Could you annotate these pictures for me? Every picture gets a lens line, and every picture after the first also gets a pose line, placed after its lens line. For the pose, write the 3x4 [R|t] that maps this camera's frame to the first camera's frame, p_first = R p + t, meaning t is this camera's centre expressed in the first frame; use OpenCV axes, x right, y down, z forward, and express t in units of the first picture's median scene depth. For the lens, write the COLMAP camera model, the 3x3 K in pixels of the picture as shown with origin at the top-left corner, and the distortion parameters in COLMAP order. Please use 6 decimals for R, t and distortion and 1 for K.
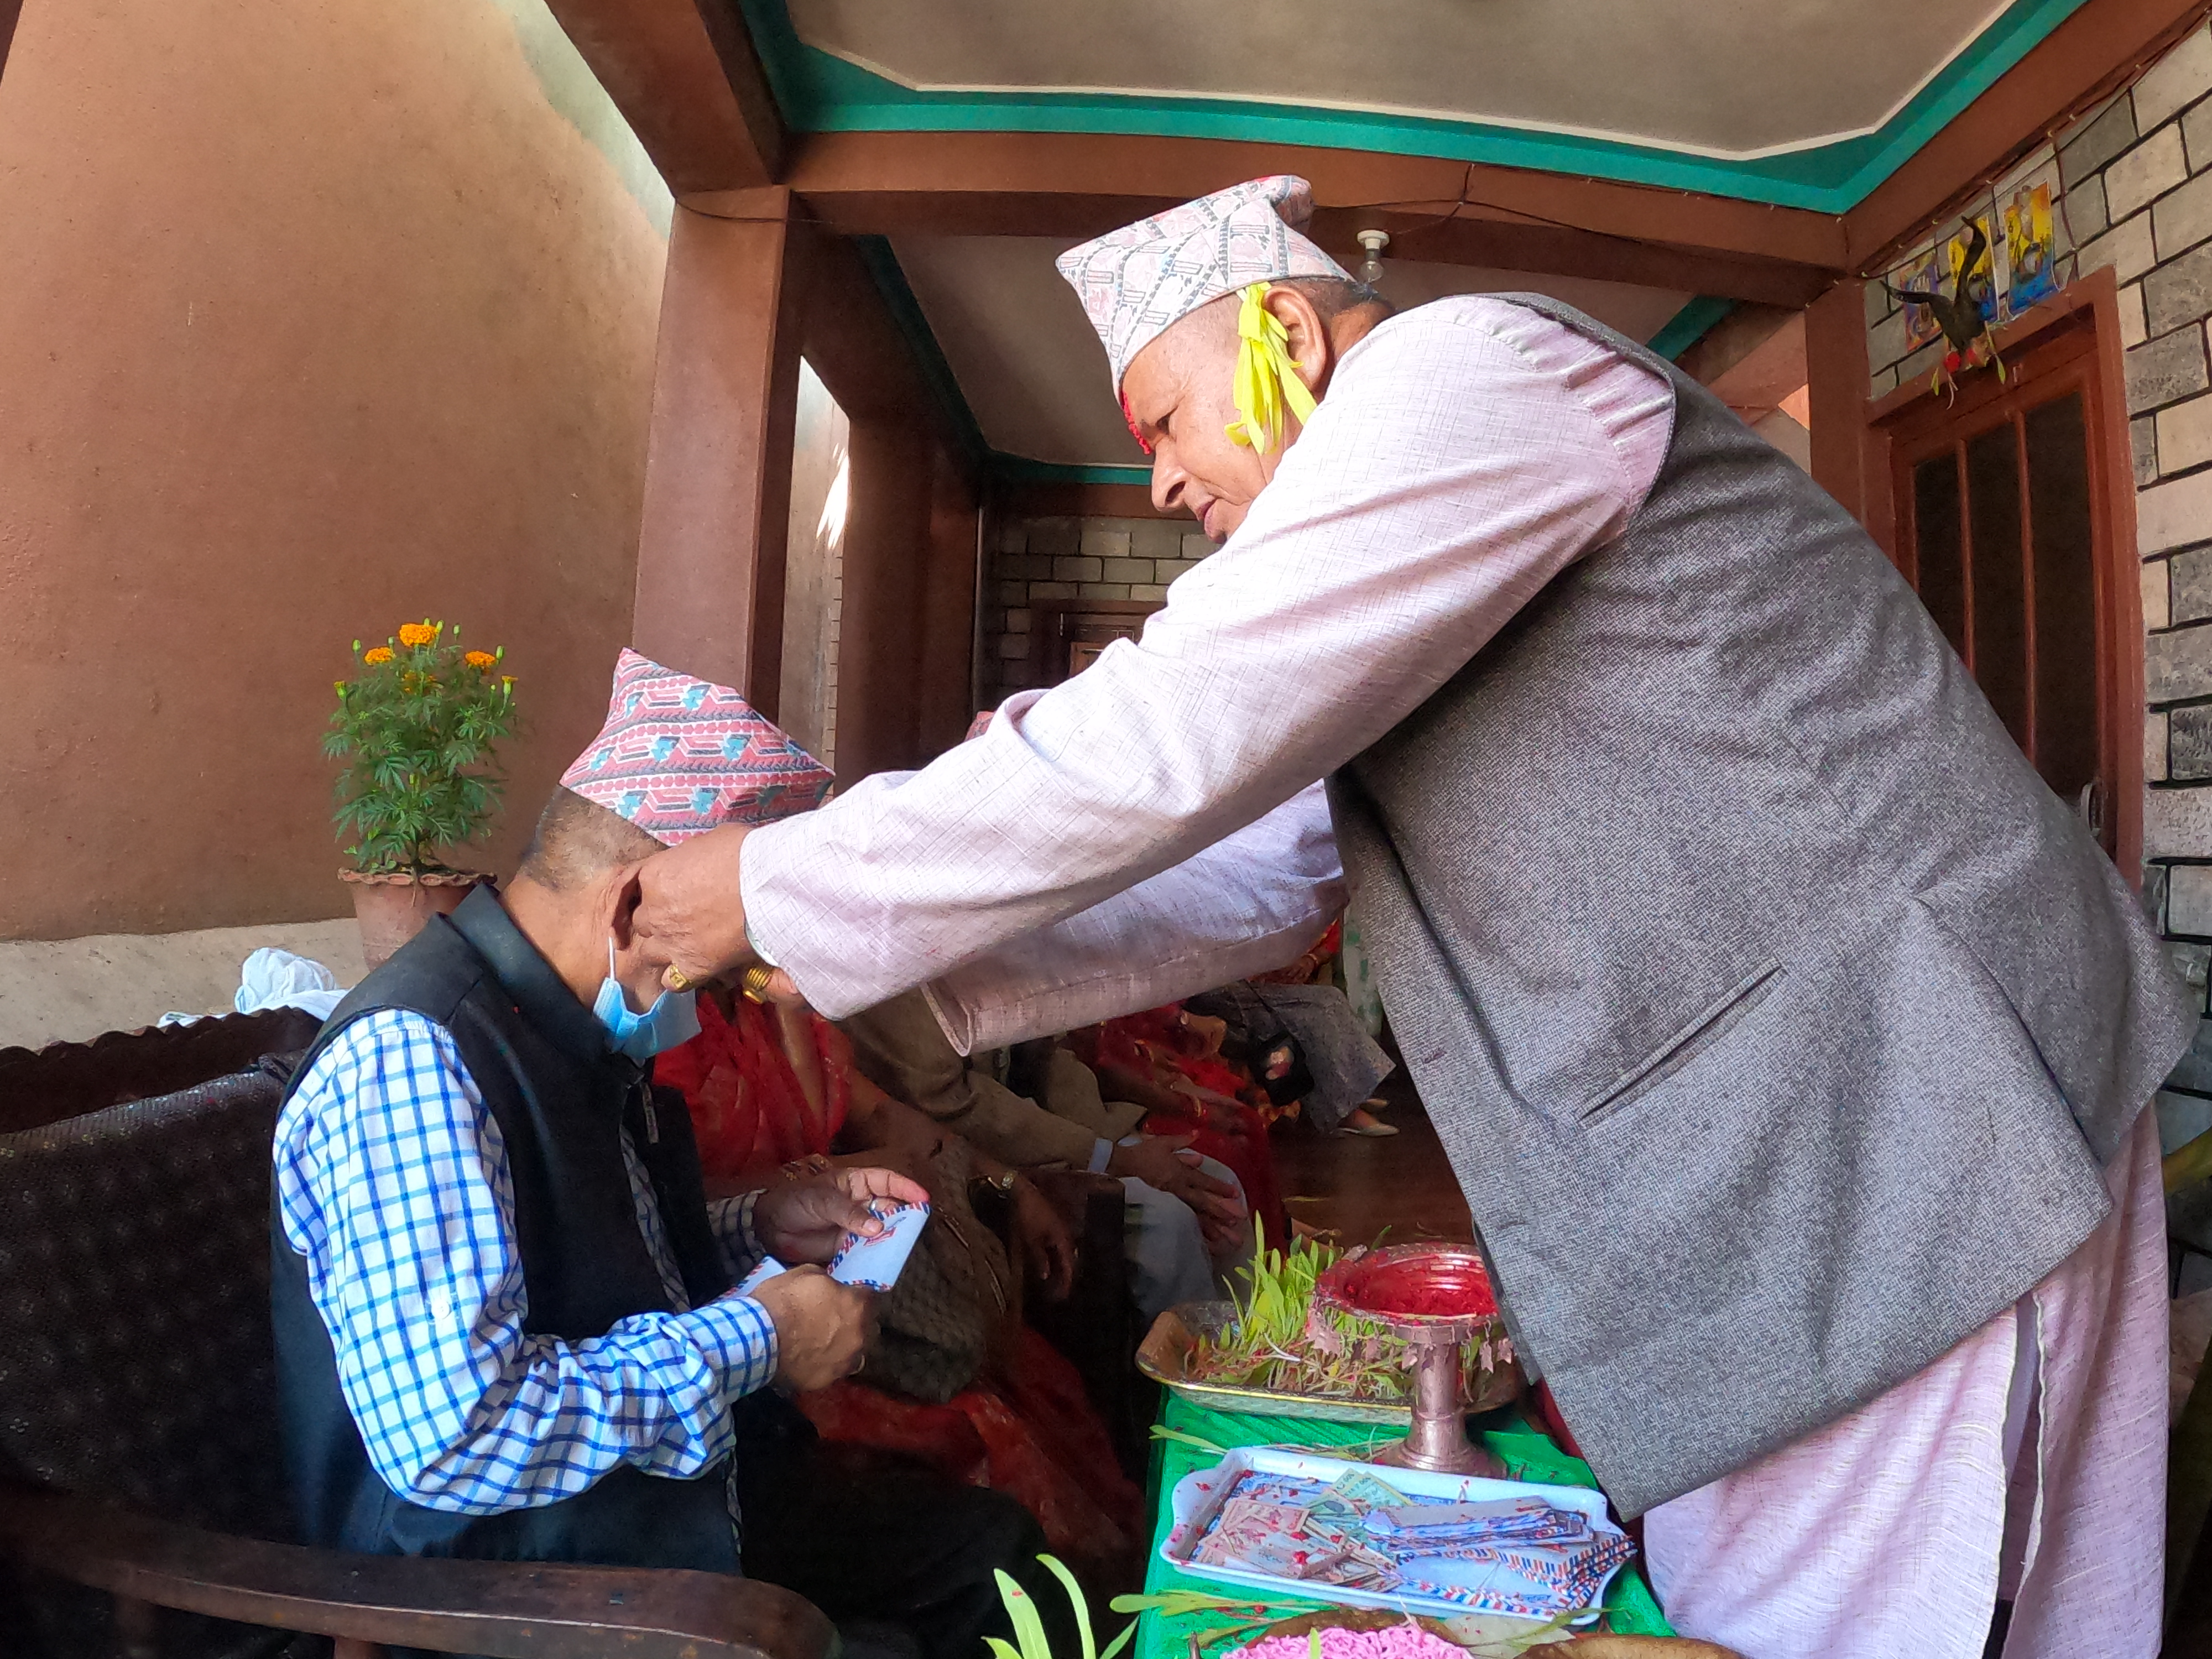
lens RADIAL K [[1383.2, 0, 1124.0], [0, 1383.2, 840.1], [0, 0, 1]] dist [-0.247106, 0.069358]
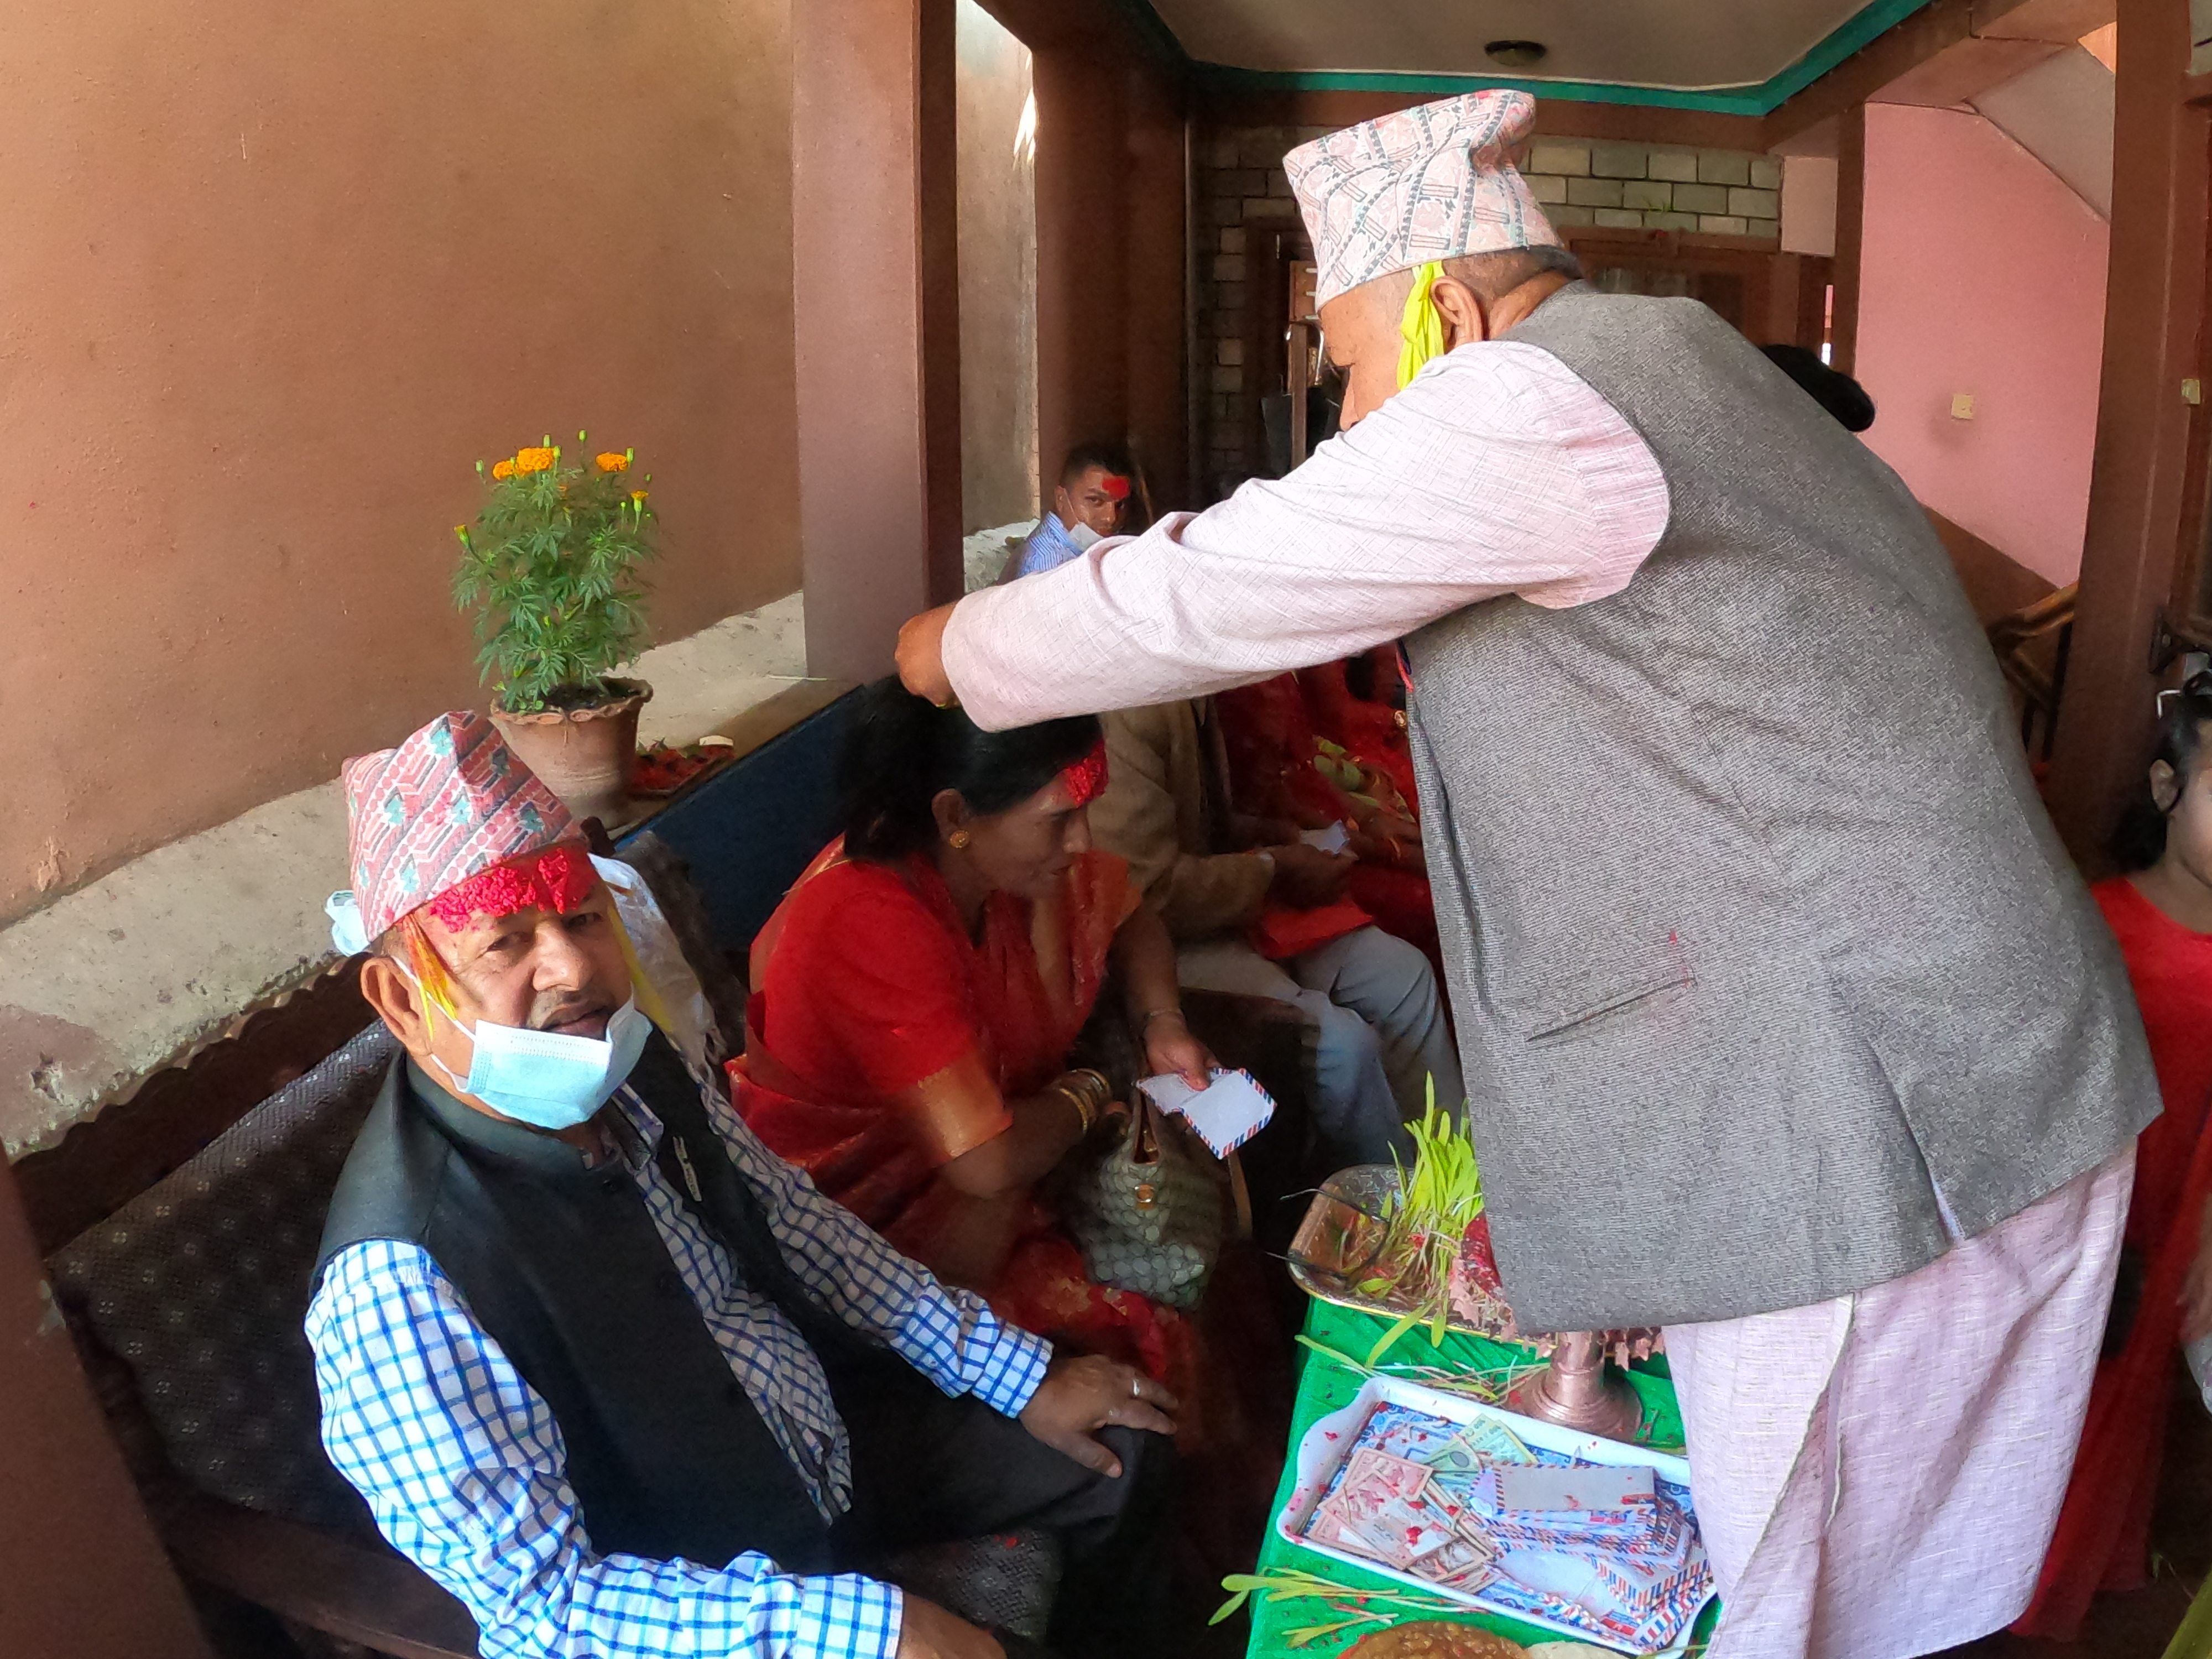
lens RADIAL K [[1383.2, 0, 1124.0], [0, 1383.2, 840.1], [0, 0, 1]] dist [-0.247106, 0.069358]
pose [[0.984695, 0.019717, -0.173170, 0.040747], [0.035115, 0.950762, 0.307927, -0.159168], [0.170715, -0.309294, 0.935518, 0.092420]]
